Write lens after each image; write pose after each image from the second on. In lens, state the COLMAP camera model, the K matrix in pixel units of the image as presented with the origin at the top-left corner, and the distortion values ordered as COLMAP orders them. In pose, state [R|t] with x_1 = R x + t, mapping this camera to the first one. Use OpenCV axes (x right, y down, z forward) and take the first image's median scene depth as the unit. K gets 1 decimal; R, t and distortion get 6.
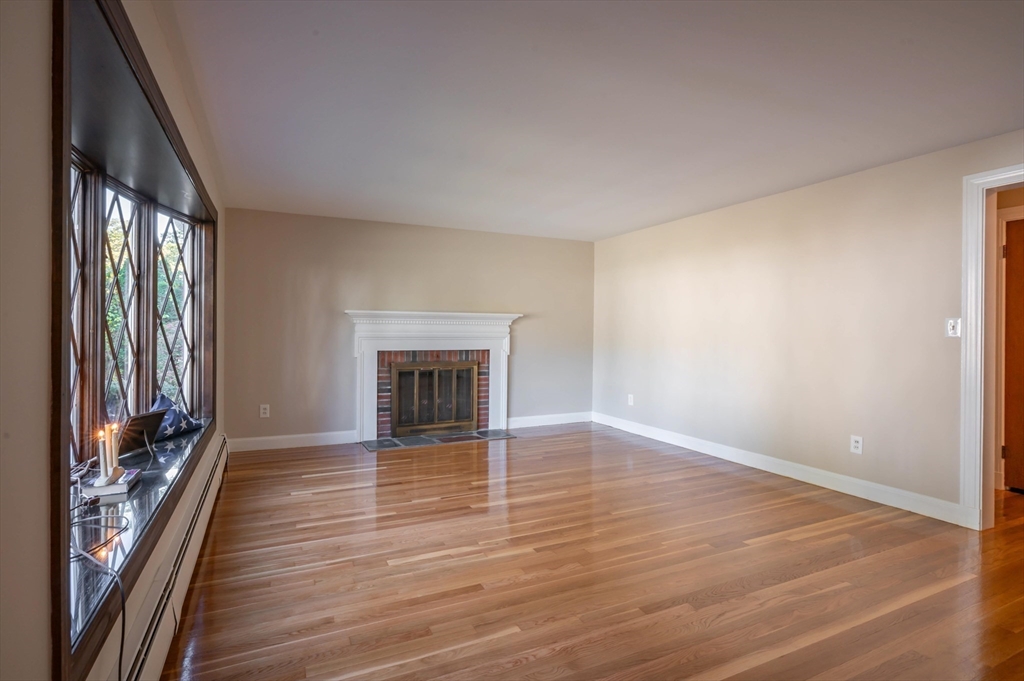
lens RADIAL K [[505.3, 0, 509.9], [0, 505.3, 333.9], [0, 0, 1]] dist [-0.001868, 0.001638]
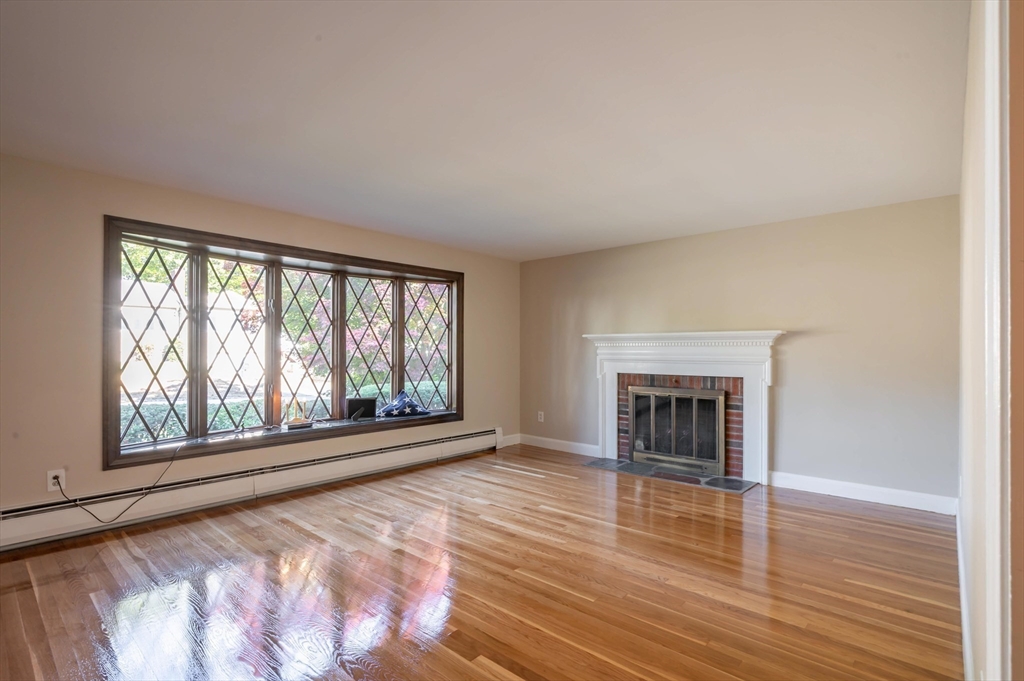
lens RADIAL K [[505.3, 0, 519.3], [0, 505.3, 344.0], [0, 0, 1]] dist [-0.001868, 0.001638]
pose [[0.378766, -0.019057, -0.925296, 0.618266], [-0.004095, 0.999744, -0.022267, -0.001990], [0.925483, 0.012223, 0.378591, 0.424072]]
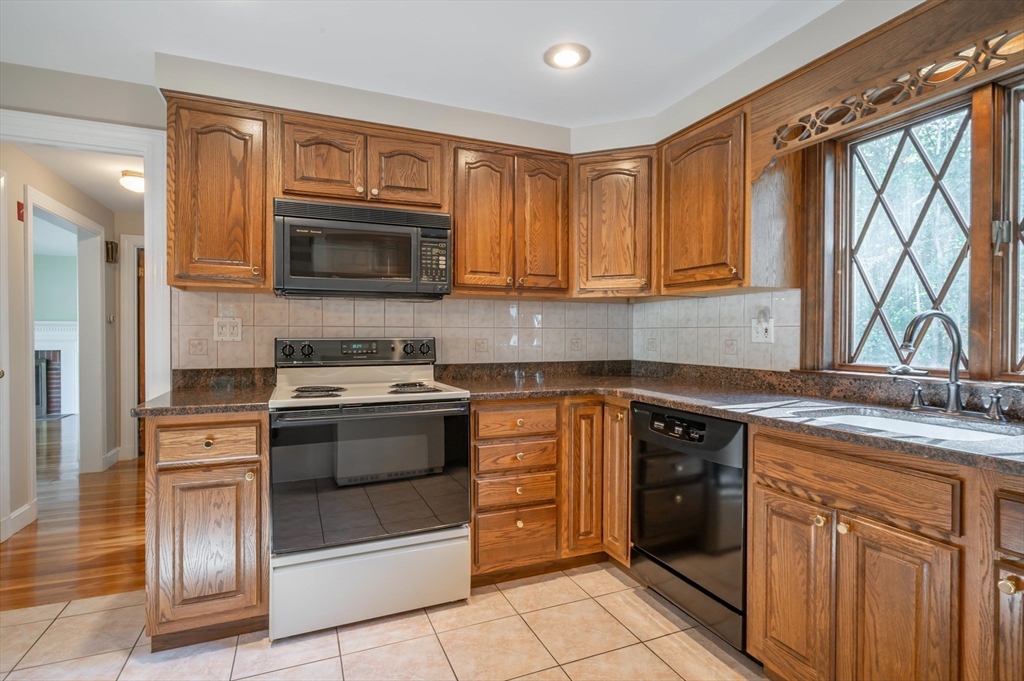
lens RADIAL K [[505.3, 0, 508.2], [0, 505.3, 338.8], [0, 0, 1]] dist [-0.001868, 0.001638]
pose [[0.998540, -0.010147, -0.053047, 1.259641], [0.010433, 0.999932, 0.005117, 0.009117], [0.052992, -0.005663, 0.998579, -0.208924]]
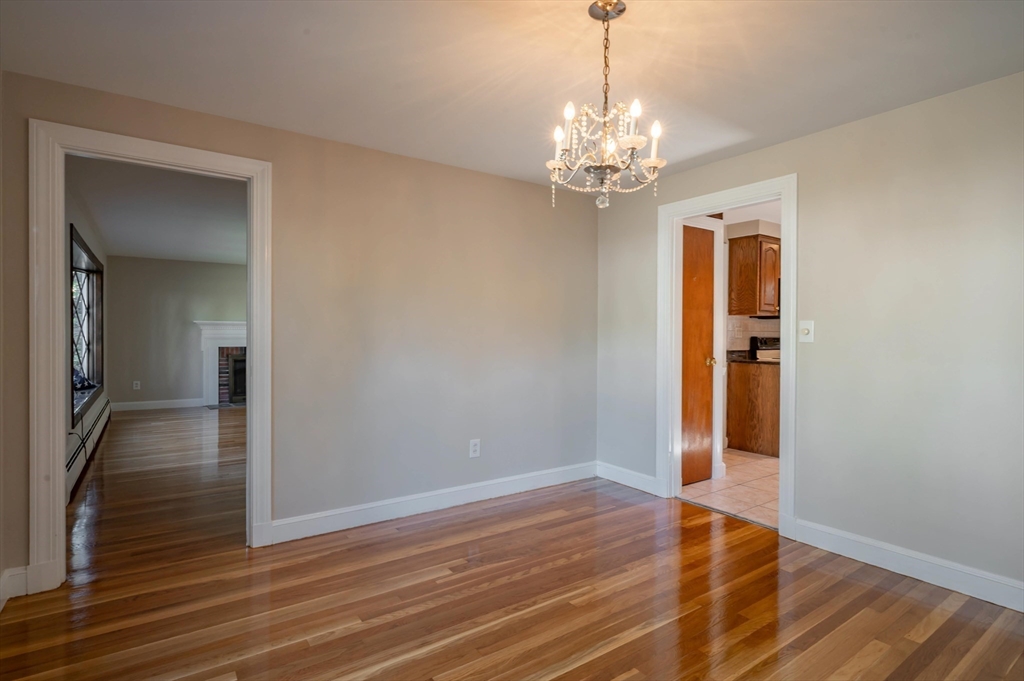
lens RADIAL K [[505.3, 0, 513.7], [0, 505.3, 339.6], [0, 0, 1]] dist [-0.001868, 0.001638]
pose [[0.984827, -0.006653, 0.173414, 0.360024], [0.006075, 0.999974, 0.003861, 0.010456], [-0.173435, -0.002749, 0.984841, -0.678649]]
